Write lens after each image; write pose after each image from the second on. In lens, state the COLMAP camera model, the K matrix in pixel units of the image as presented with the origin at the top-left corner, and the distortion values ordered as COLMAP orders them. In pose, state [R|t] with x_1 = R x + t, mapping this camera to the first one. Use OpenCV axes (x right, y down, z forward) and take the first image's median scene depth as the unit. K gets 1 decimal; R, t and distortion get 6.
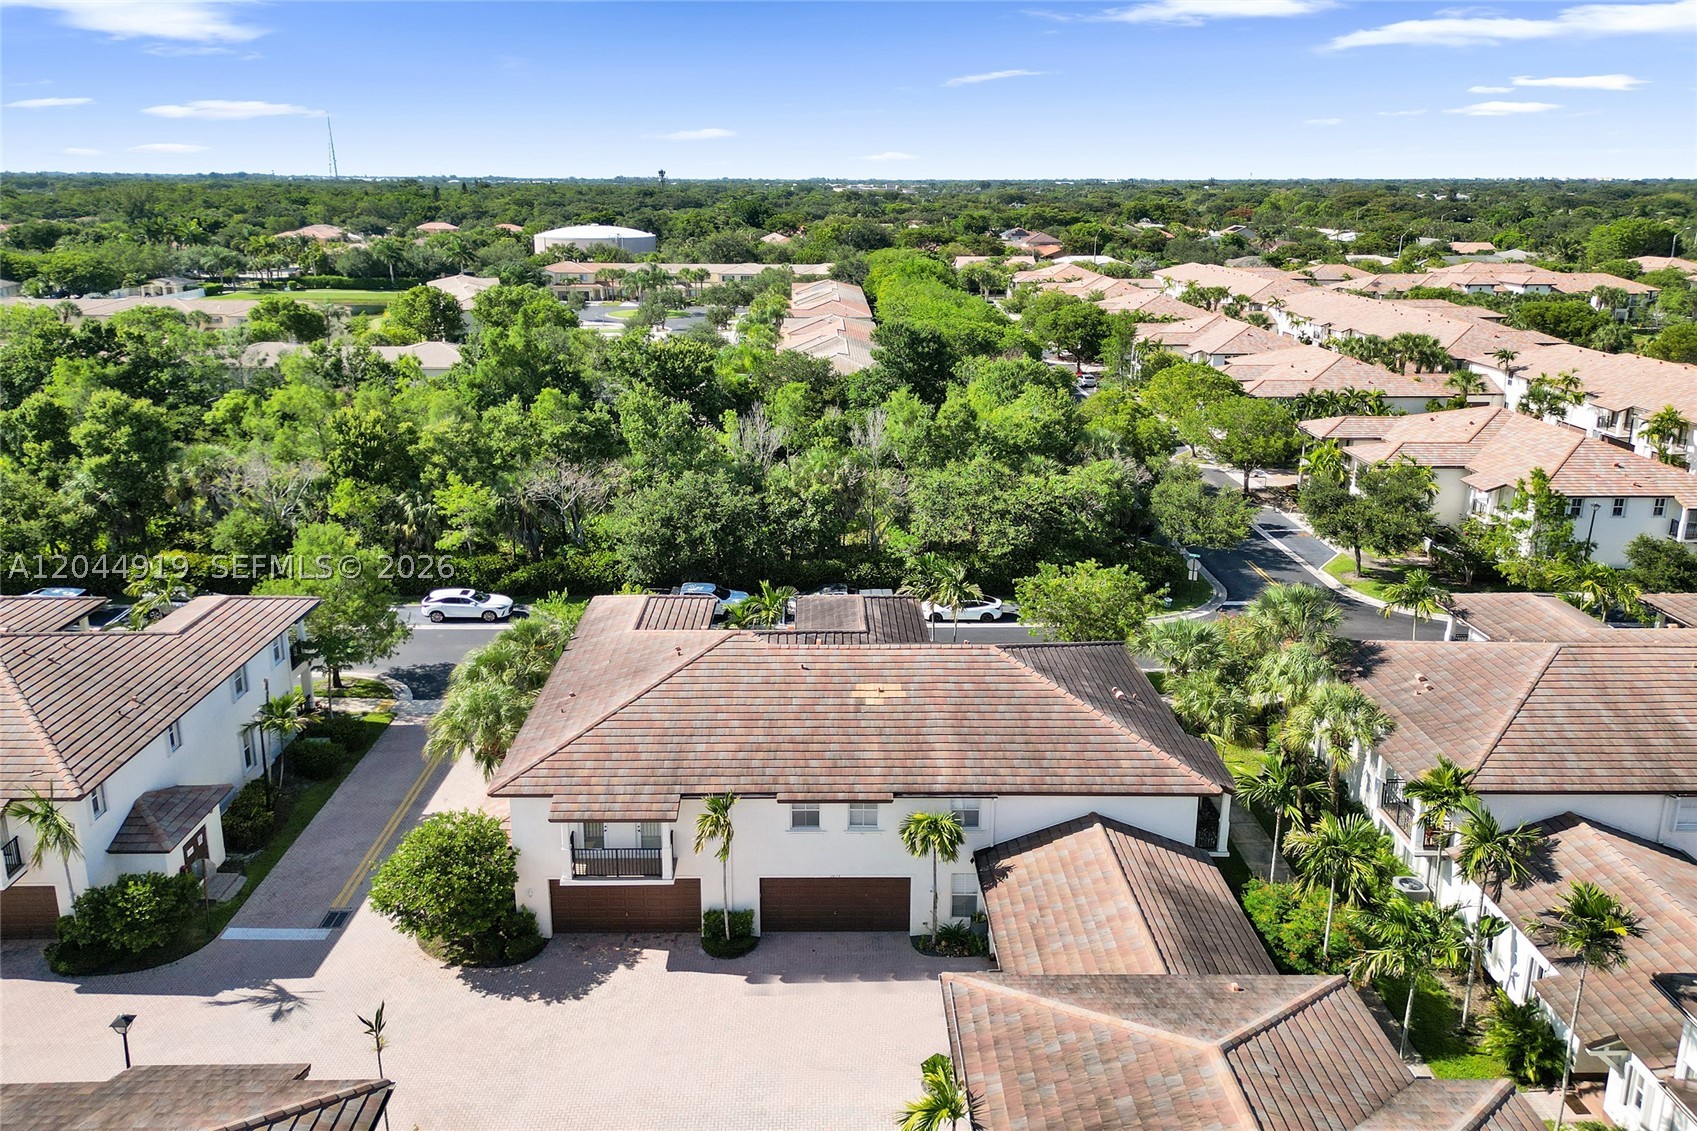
lens RADIAL K [[1237.1, 0, 864.5], [0, 1237.1, 502.2], [0, 0, 1]] dist [0.059377, -0.061289]
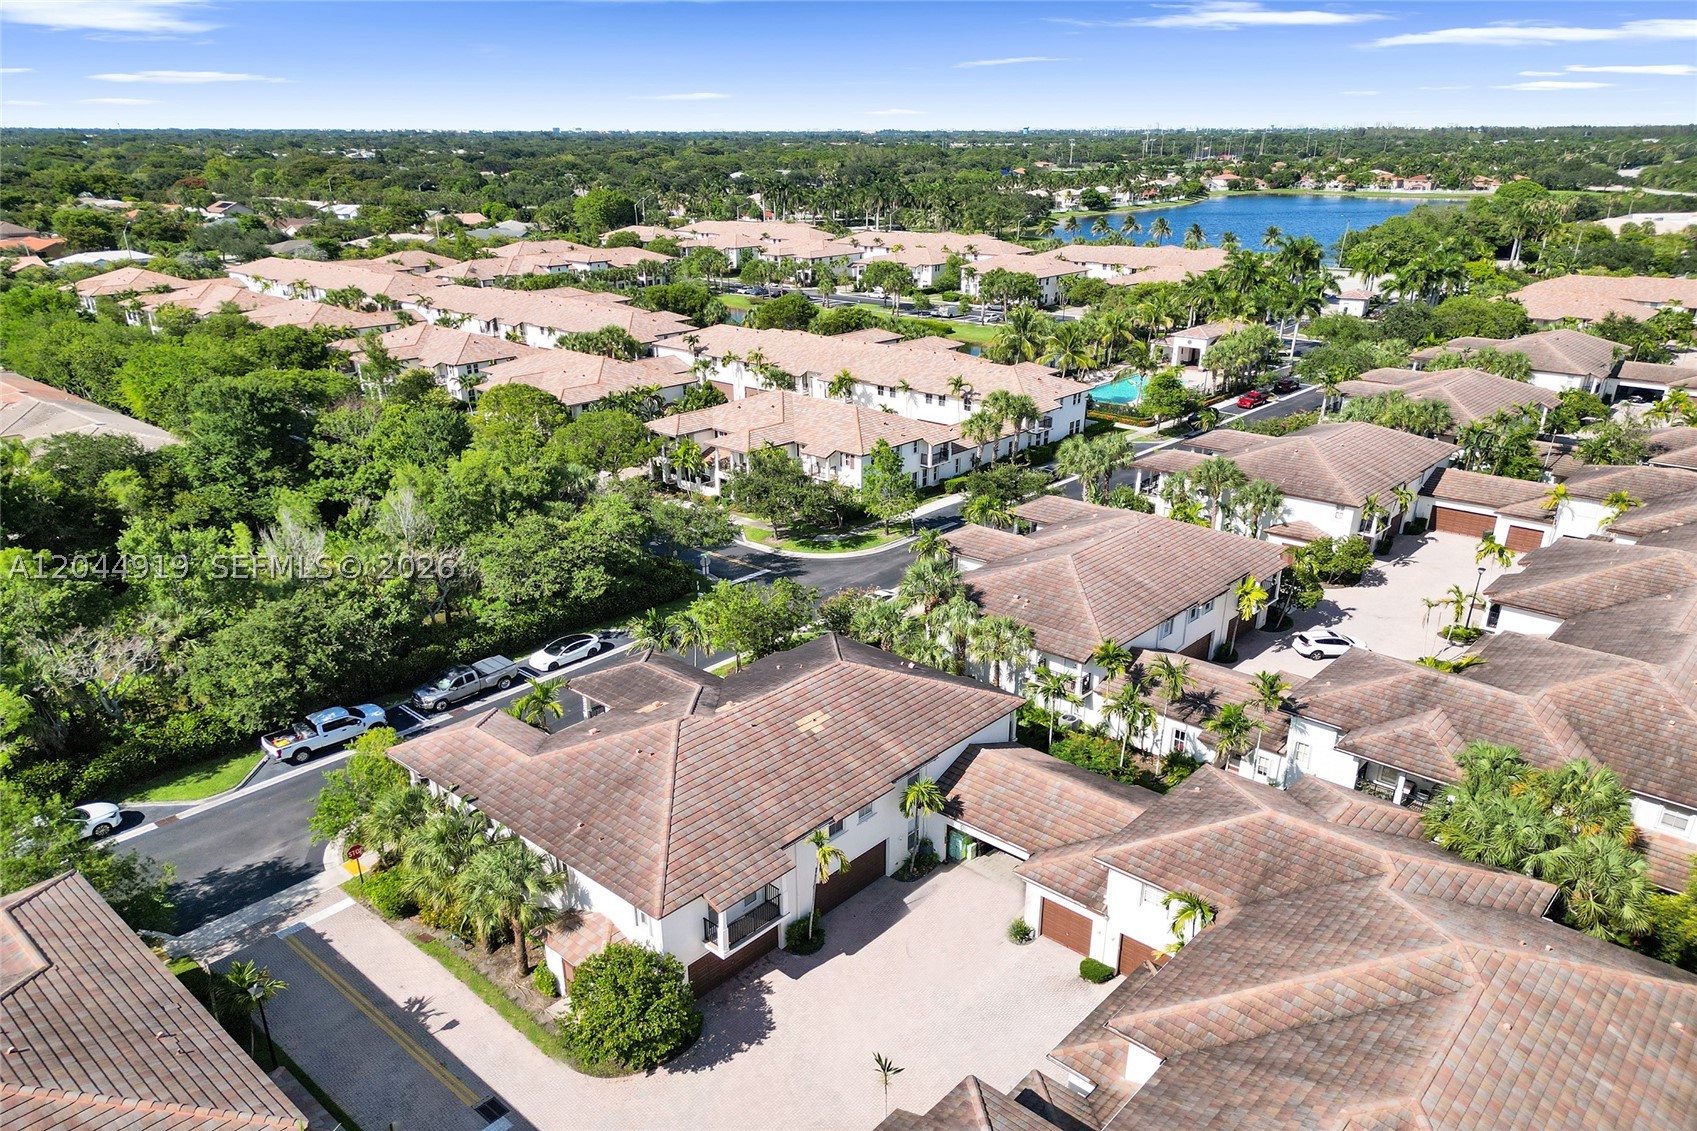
lens RADIAL K [[1186.2, 0, 845.3], [0, 1186.2, 623.3], [0, 0, 1]] dist [0.076673, -0.074158]
pose [[0.681650, -0.286652, 0.673190, -0.467225], [0.189728, 0.957840, 0.215747, -0.123059], [-0.706652, -0.019341, 0.707297, 0.066847]]
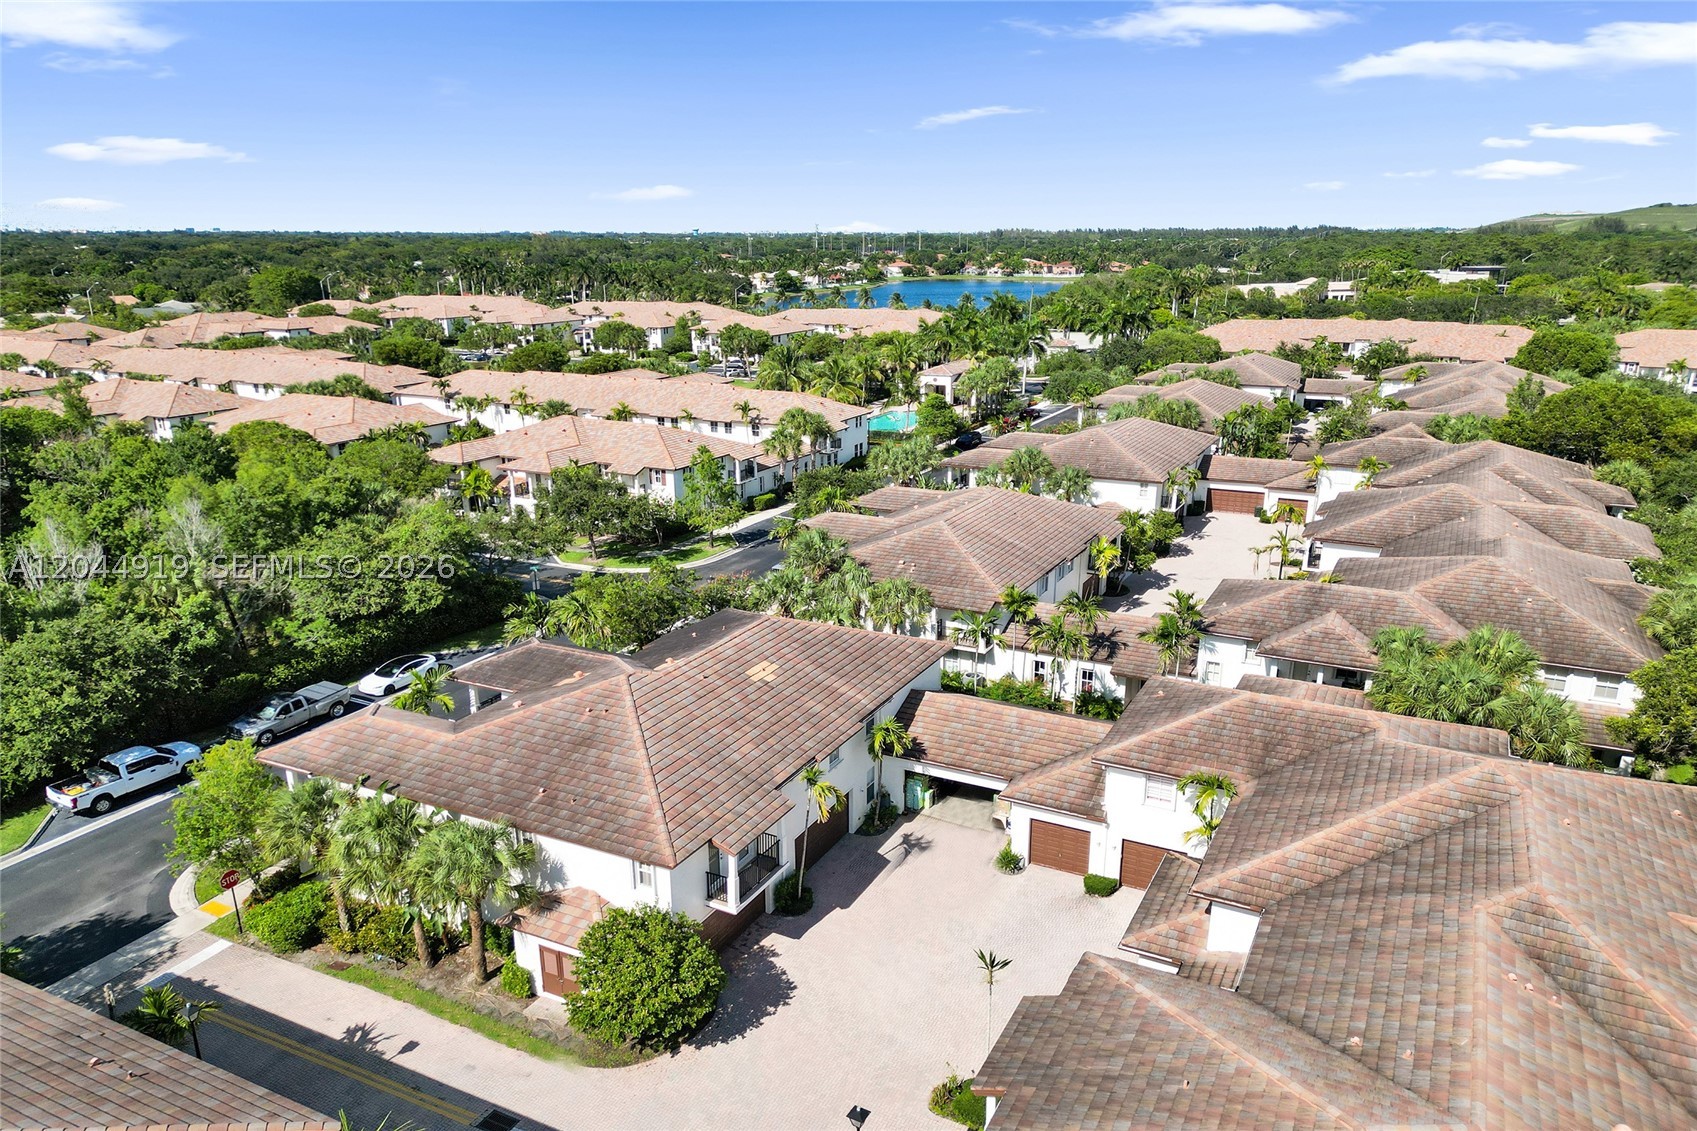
lens RADIAL K [[1193.4, 0, 845.1], [0, 1193.4, 610.9], [0, 0, 1]] dist [0.079186, -0.076319]
pose [[0.470488, -0.274309, 0.838687, -0.545040], [0.230819, 0.955619, 0.183069, -0.055654], [-0.851683, 0.107453, 0.512923, 0.208461]]
